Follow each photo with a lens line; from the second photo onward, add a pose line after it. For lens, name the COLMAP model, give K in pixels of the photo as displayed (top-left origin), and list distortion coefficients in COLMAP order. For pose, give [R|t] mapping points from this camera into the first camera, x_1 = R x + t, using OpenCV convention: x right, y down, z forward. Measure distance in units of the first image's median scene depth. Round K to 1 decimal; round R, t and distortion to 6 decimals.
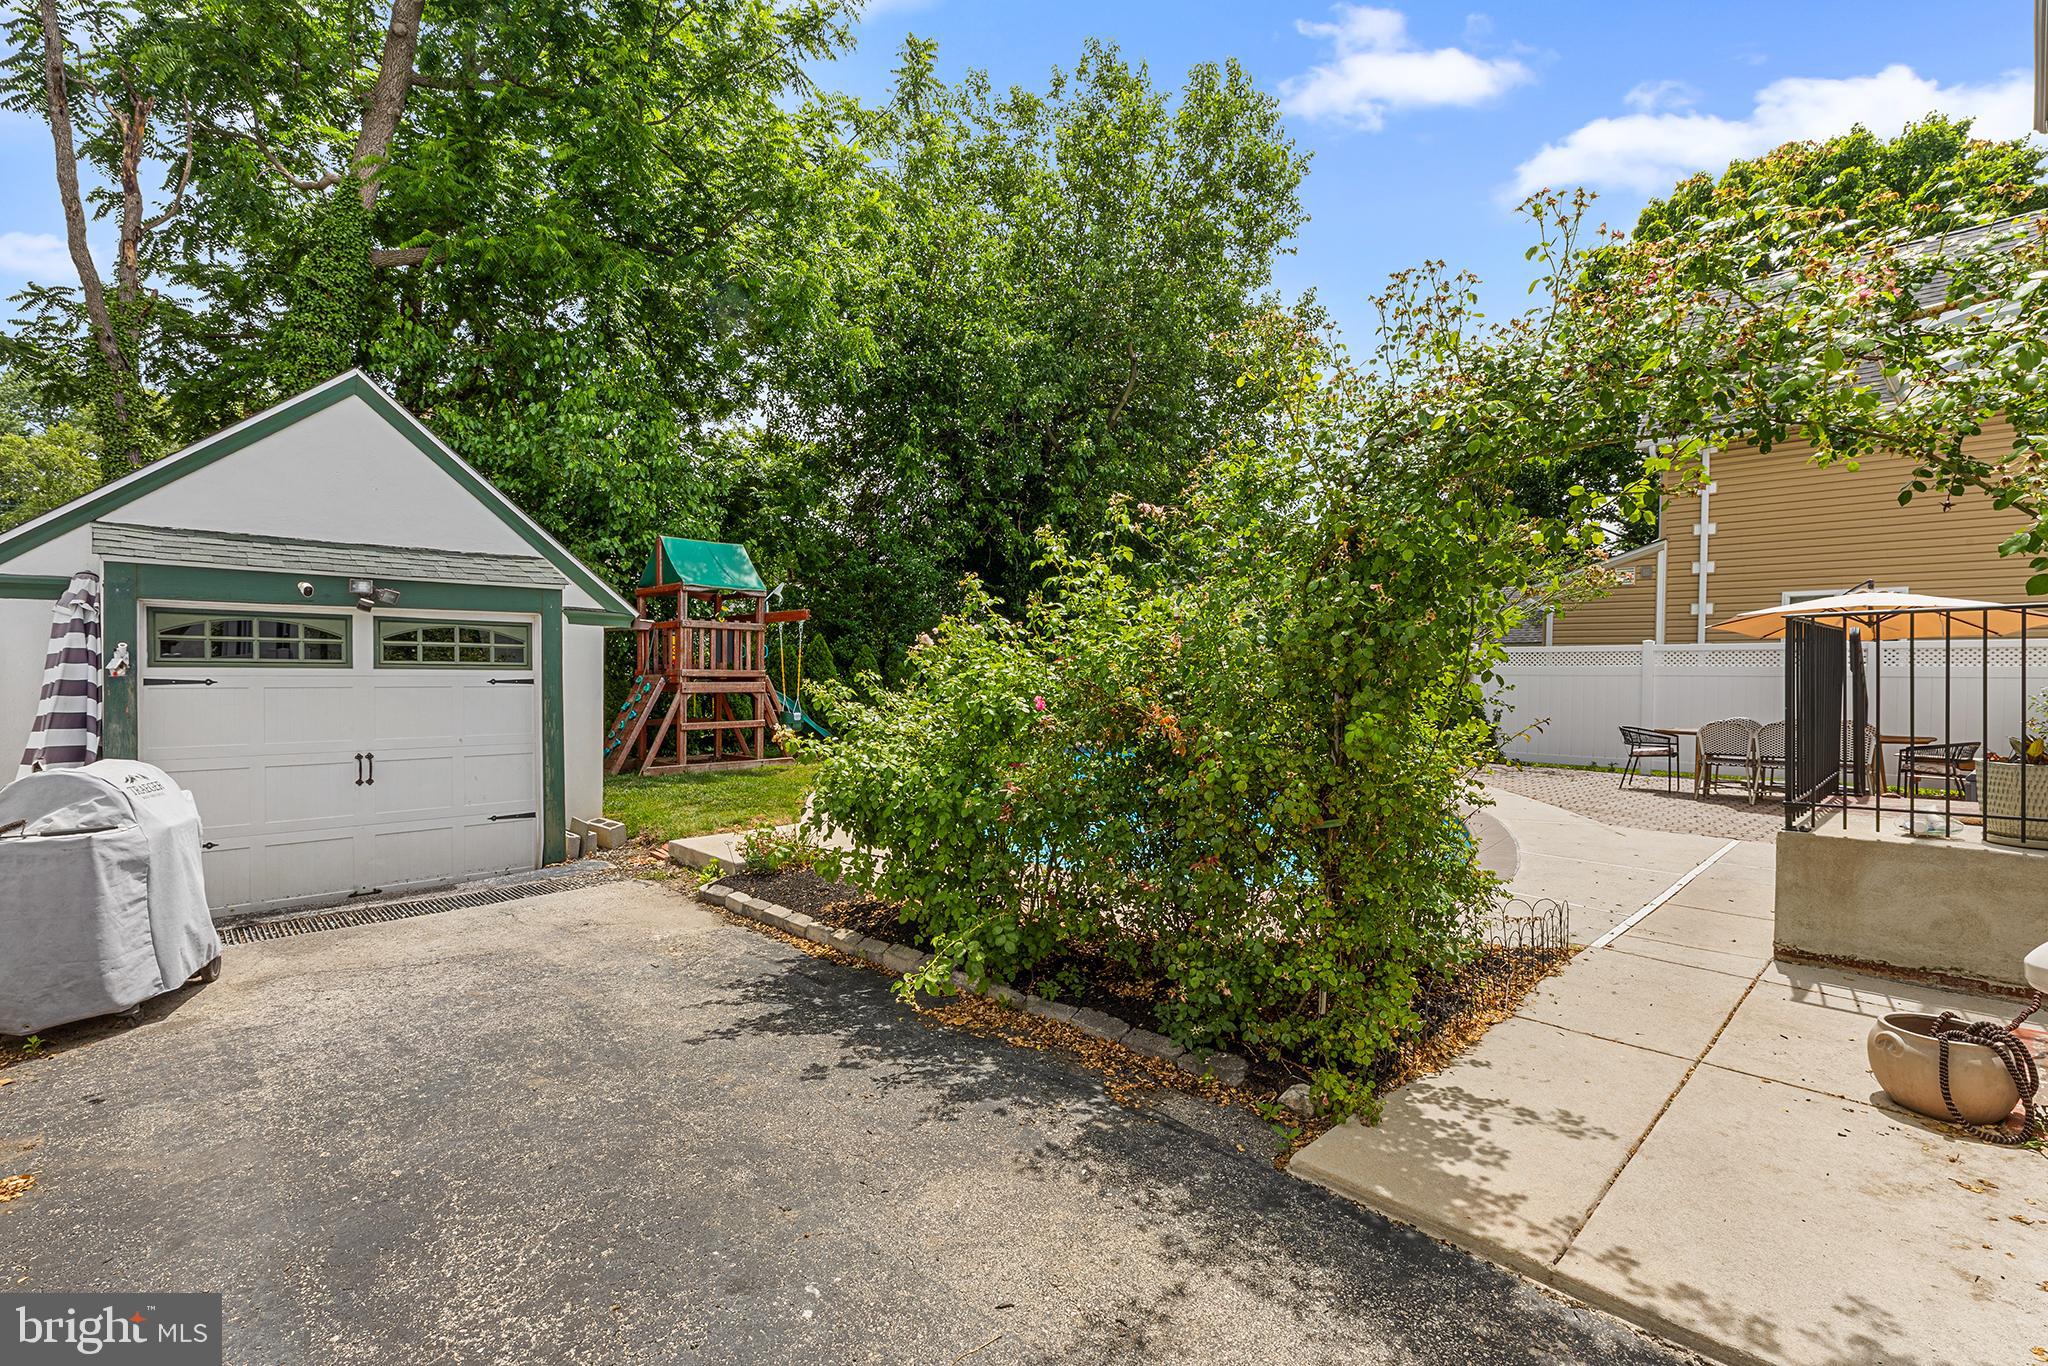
lens RADIAL K [[925.7, 0, 1031.8], [0, 925.7, 677.8], [0, 0, 1]] dist [0.003030, -0.001625]
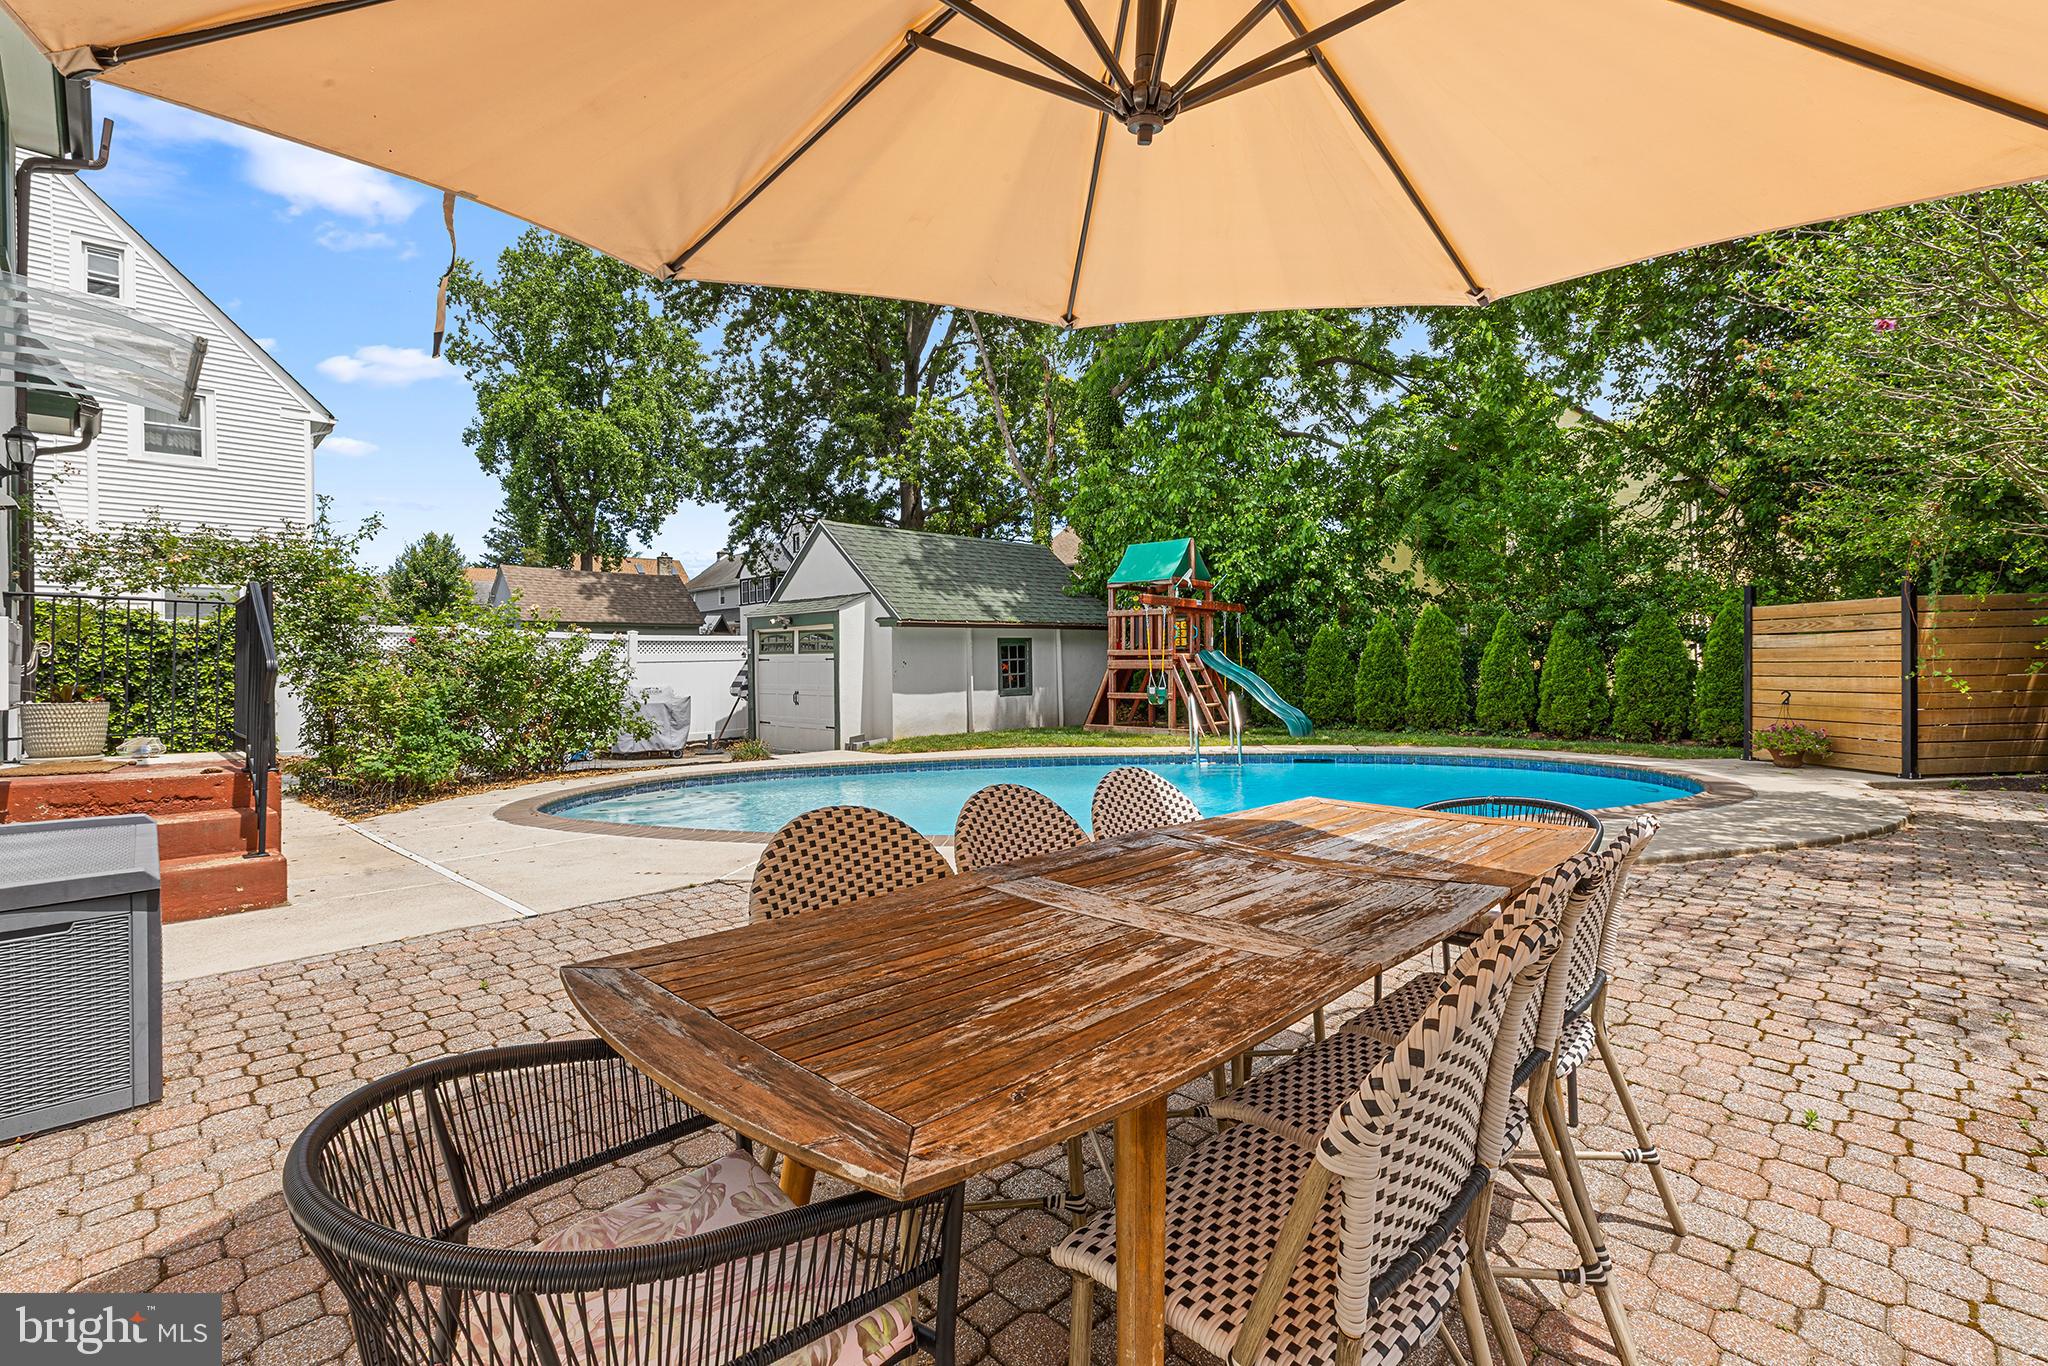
lens RADIAL K [[925.7, 0, 1026.9], [0, 925.7, 673.7], [0, 0, 1]] dist [0.003030, -0.001625]
pose [[0.010554, 0.006998, -0.999920, 0.854359], [0.002664, 0.999972, 0.007027, 0.013488], [0.999941, -0.002738, 0.010535, 0.841589]]
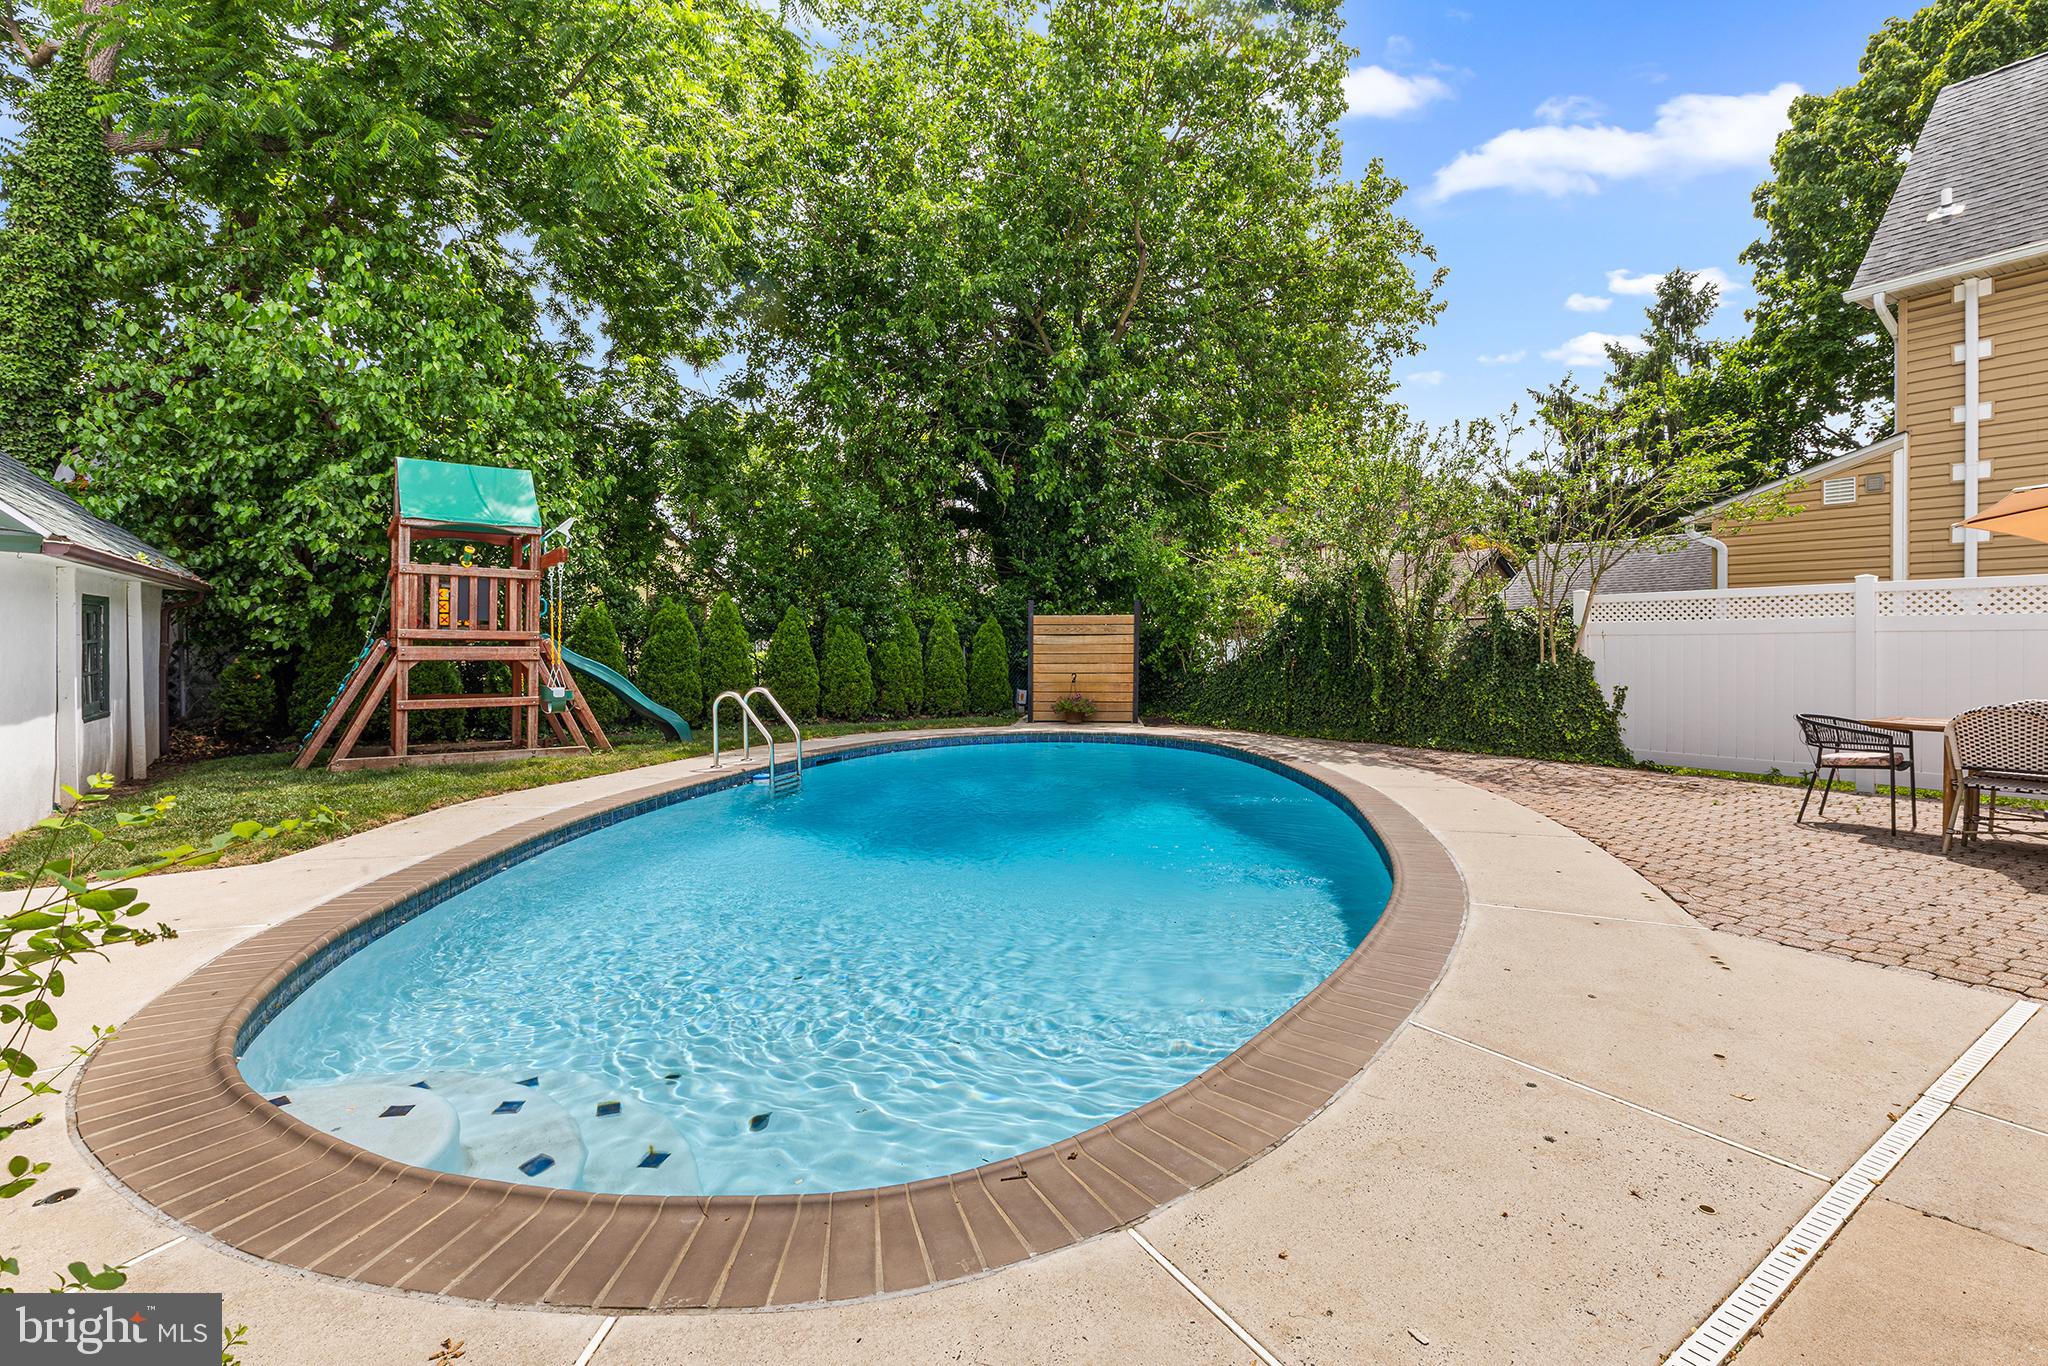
lens RADIAL K [[925.7, 0, 1035.4], [0, 925.7, 645.6], [0, 0, 1]] dist [0.003030, -0.001625]
pose [[0.984915, -0.004760, -0.172973, 0.254685], [0.002725, 0.999924, -0.011999, 0.014258], [0.173017, 0.011347, 0.984853, 0.330954]]
